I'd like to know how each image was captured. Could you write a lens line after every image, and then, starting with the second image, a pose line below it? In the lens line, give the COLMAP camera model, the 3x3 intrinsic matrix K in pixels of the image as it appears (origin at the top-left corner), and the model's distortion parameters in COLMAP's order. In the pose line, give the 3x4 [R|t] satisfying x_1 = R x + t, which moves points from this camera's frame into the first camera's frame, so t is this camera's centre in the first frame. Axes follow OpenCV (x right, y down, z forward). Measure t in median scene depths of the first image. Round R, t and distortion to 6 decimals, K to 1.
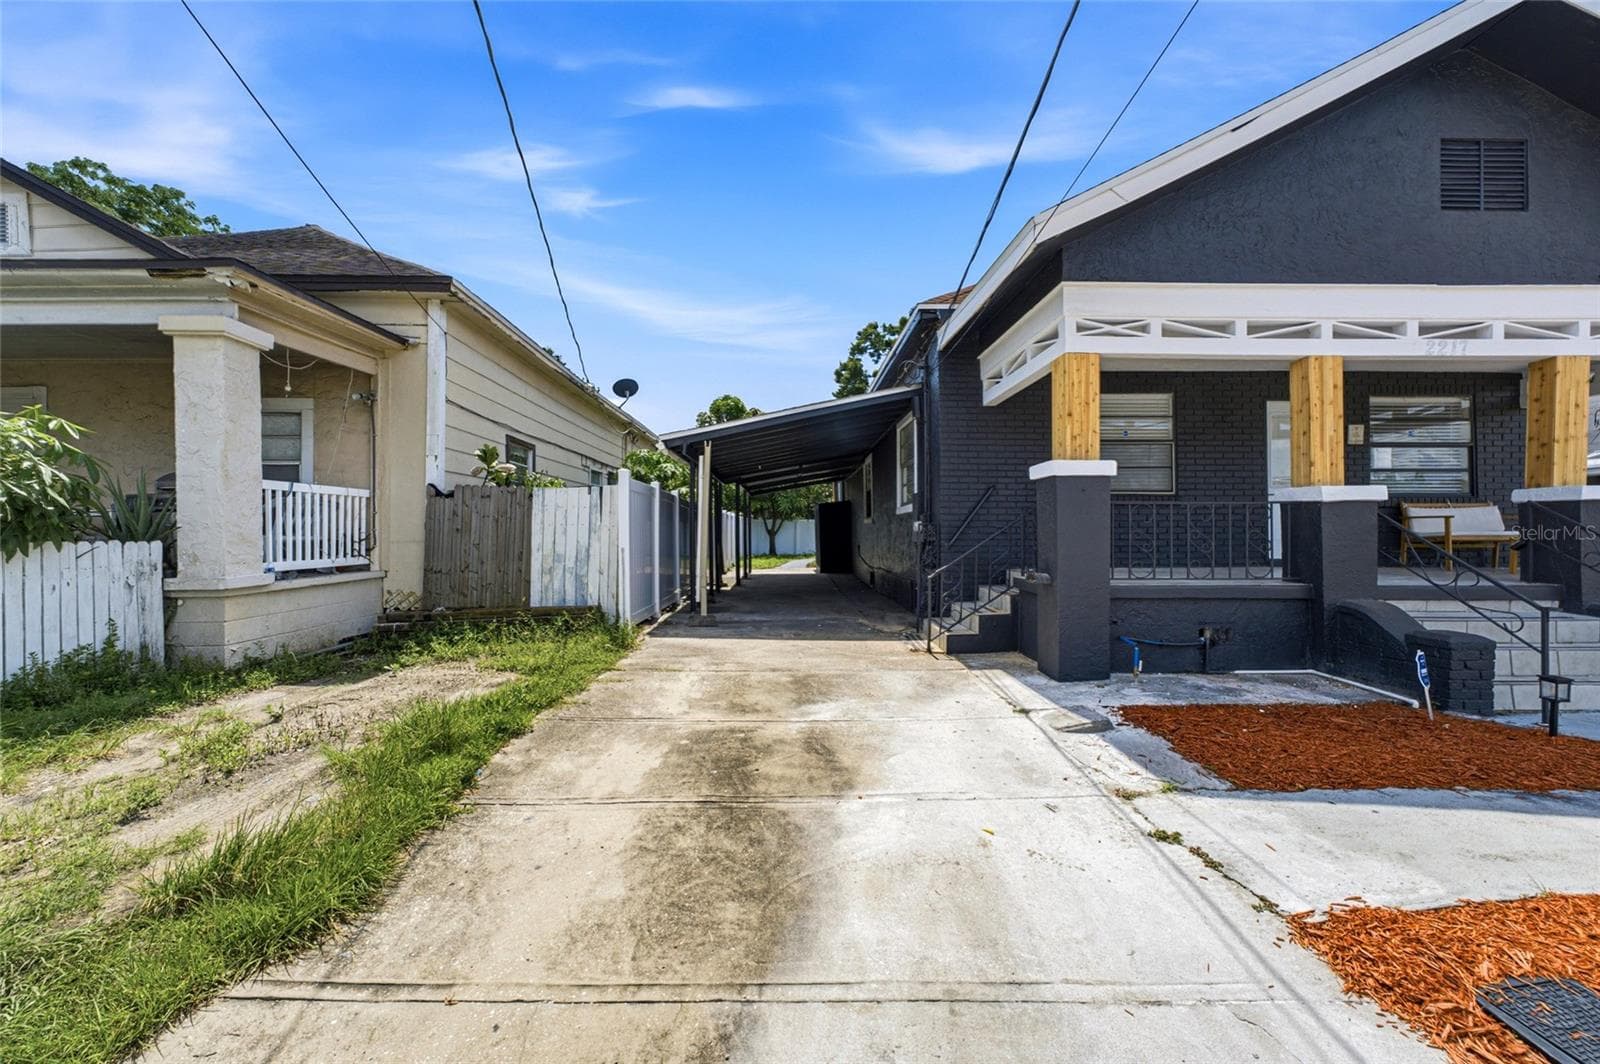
lens RADIAL K [[646.4, 0, 791.0], [0, 646.4, 530.2], [0, 0, 1]] dist [-0.008532, 0.006896]
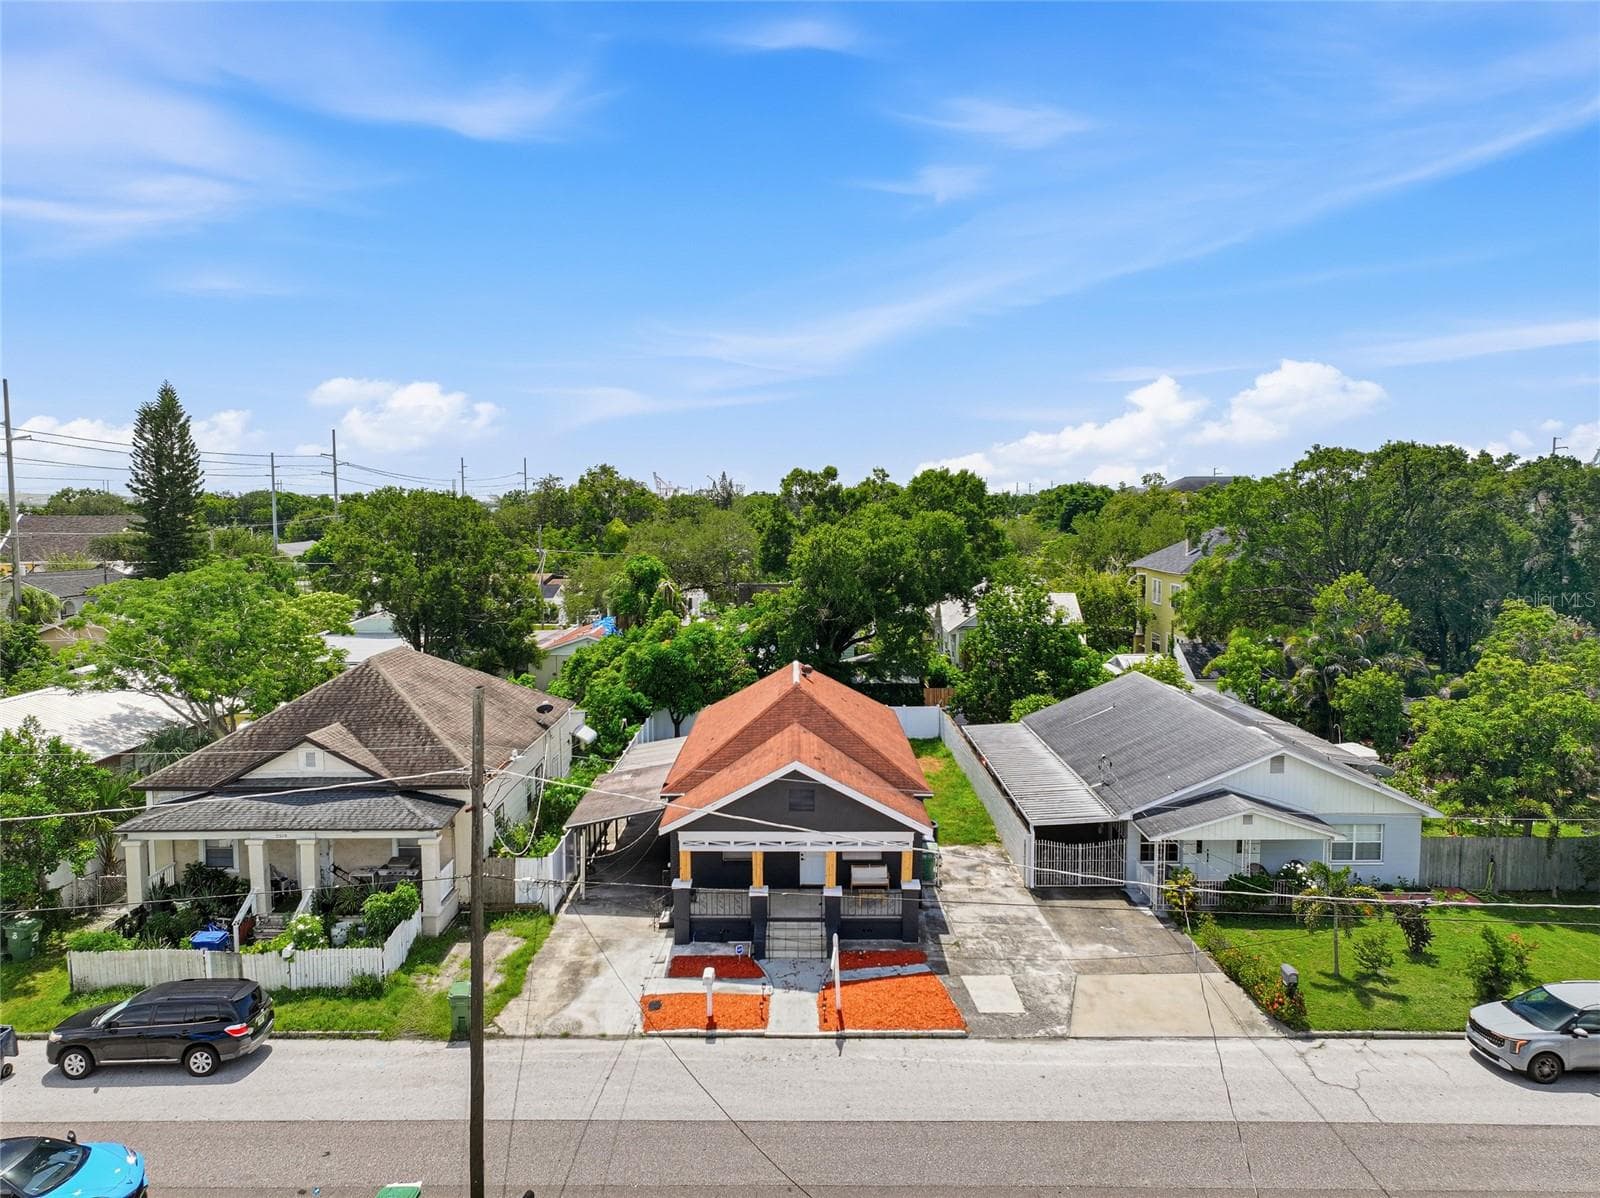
lens RADIAL K [[1119.5, 0, 794.6], [0, 1119.5, 603.8], [0, 0, 1]] dist [0.010728, 0.000950]
pose [[0.999819, 0.005522, -0.018184, 1.116838], [-0.003708, 0.995147, 0.098331, -2.131086], [0.018639, -0.098246, 0.994988, -4.694442]]
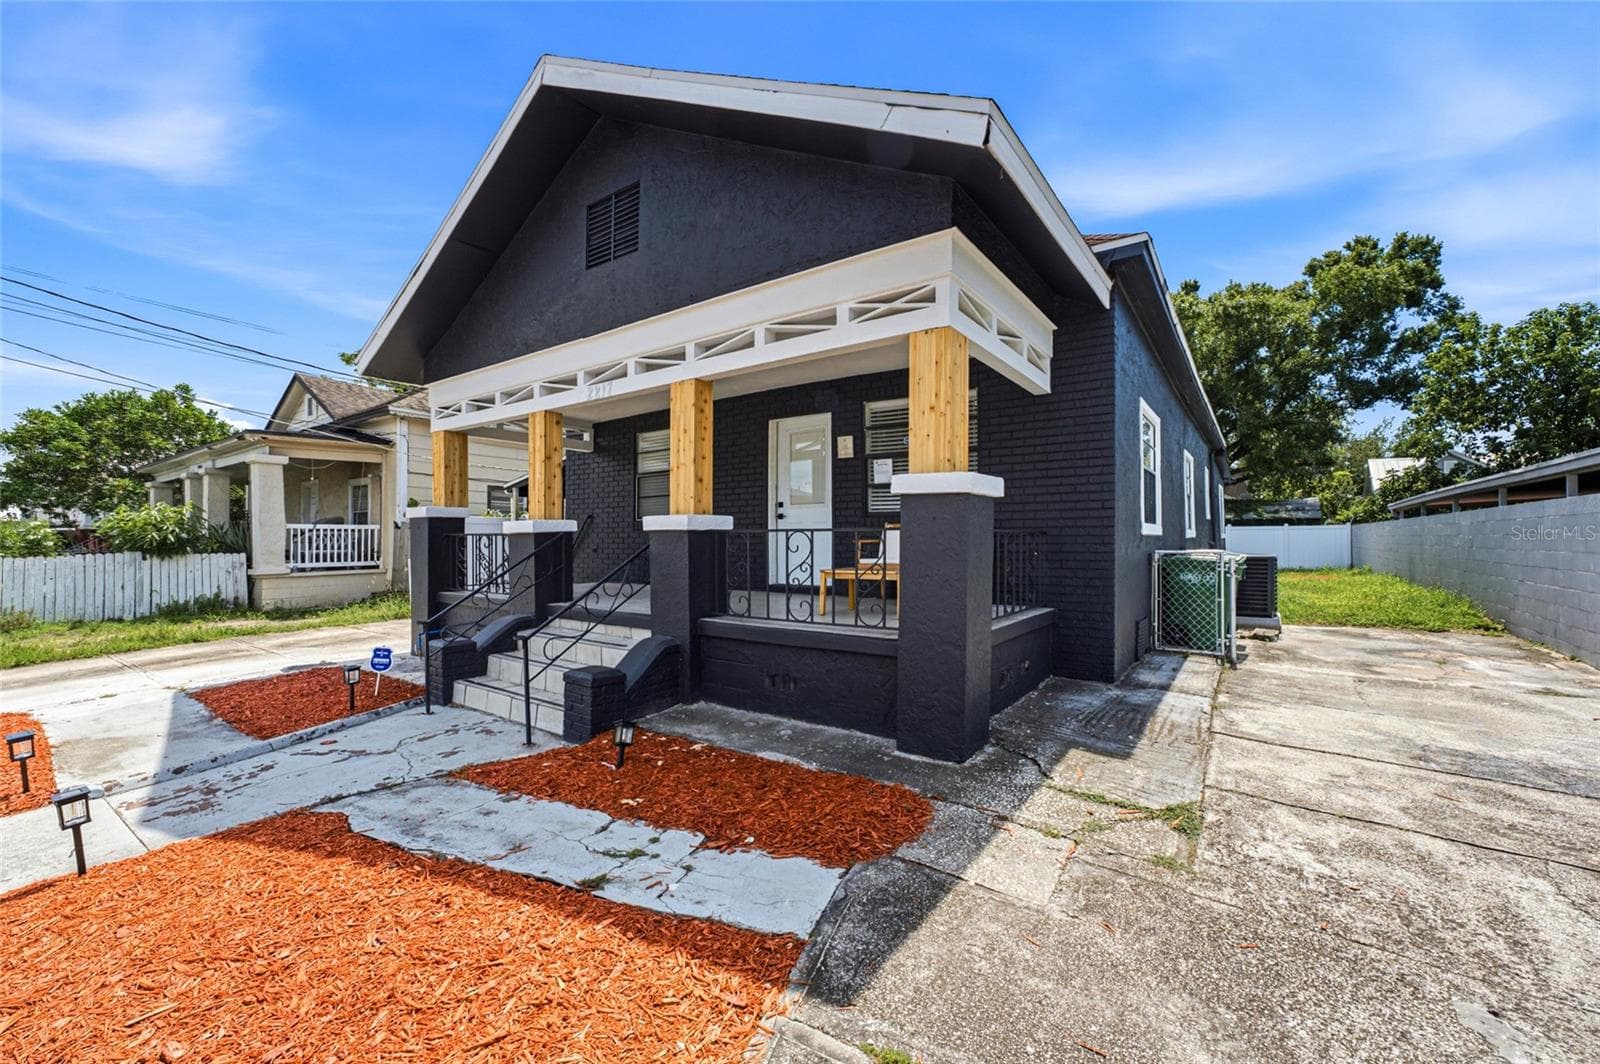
lens RADIAL K [[654.6, 0, 800.0], [0, 654.6, 532.0], [0, 0, 1]] dist [-0.016530, 0.007869]
pose [[0.799316, -0.006669, -0.600874, 1.938209], [0.001268, 0.999955, -0.009412, -0.033140], [0.600910, 0.006761, 0.799288, 0.322481]]
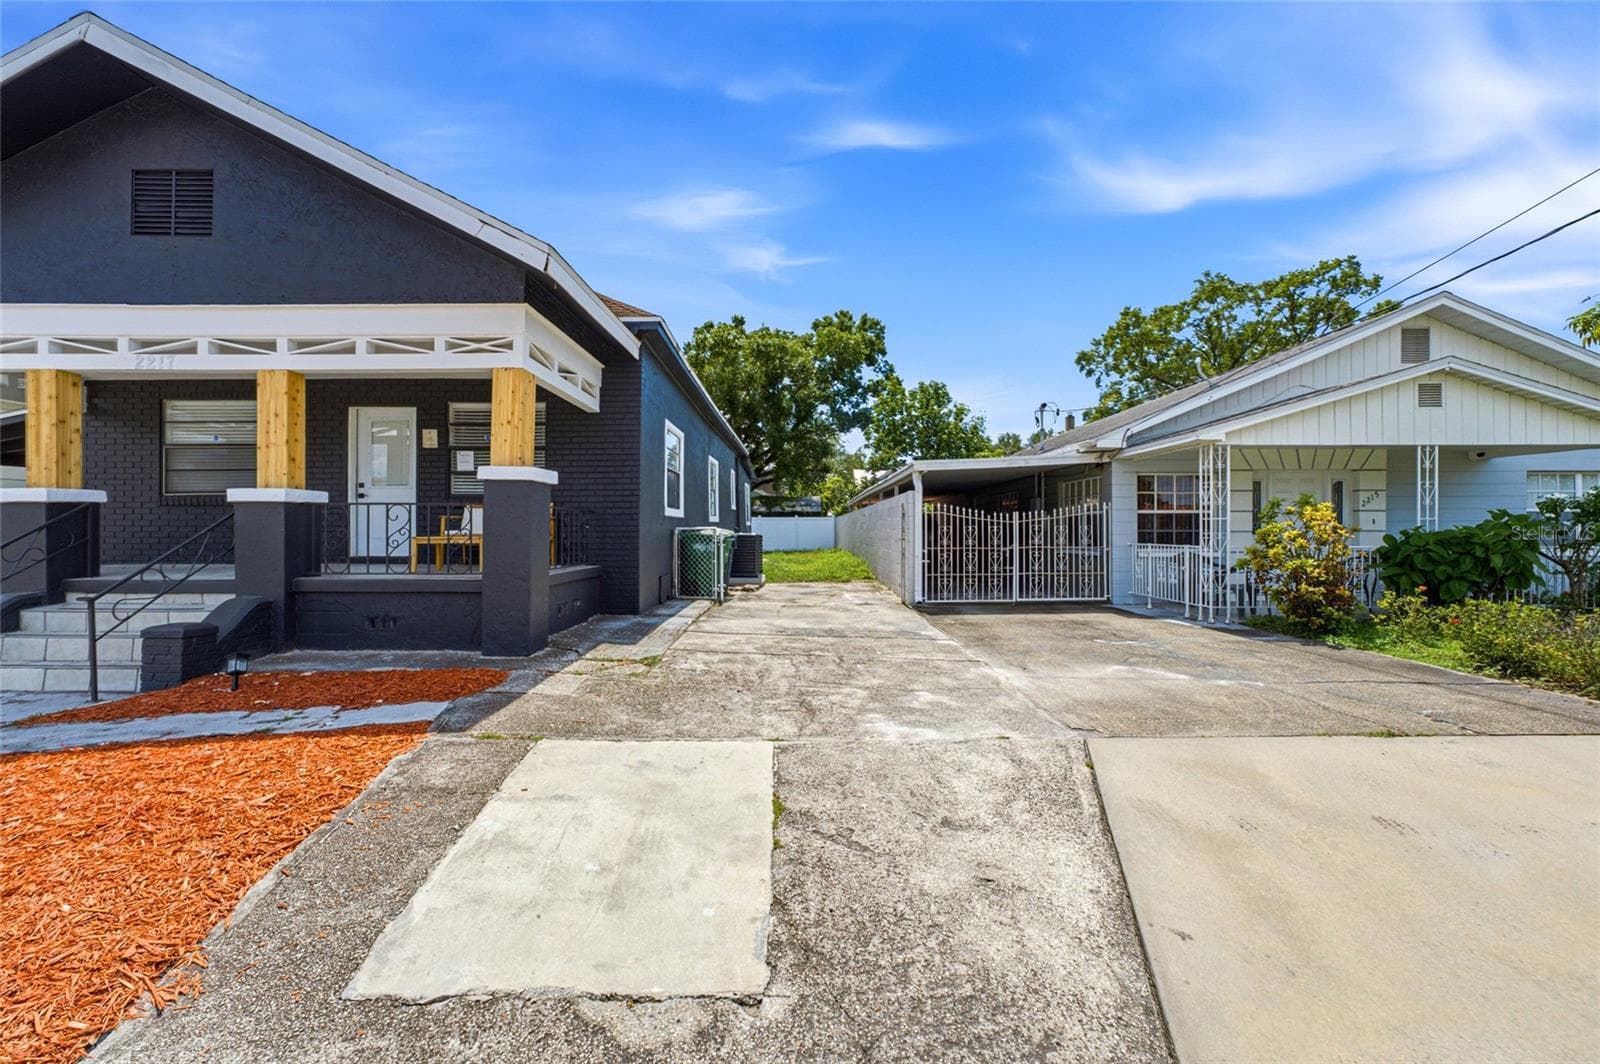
lens RADIAL K [[654.6, 0, 800.0], [0, 654.6, 532.0], [0, 0, 1]] dist [-0.016530, 0.007869]
pose [[0.999750, 0.003313, -0.022095, 2.121904], [-0.003244, 0.999990, 0.003135, -0.002372], [0.022105, -0.003063, 0.999751, -0.069248]]
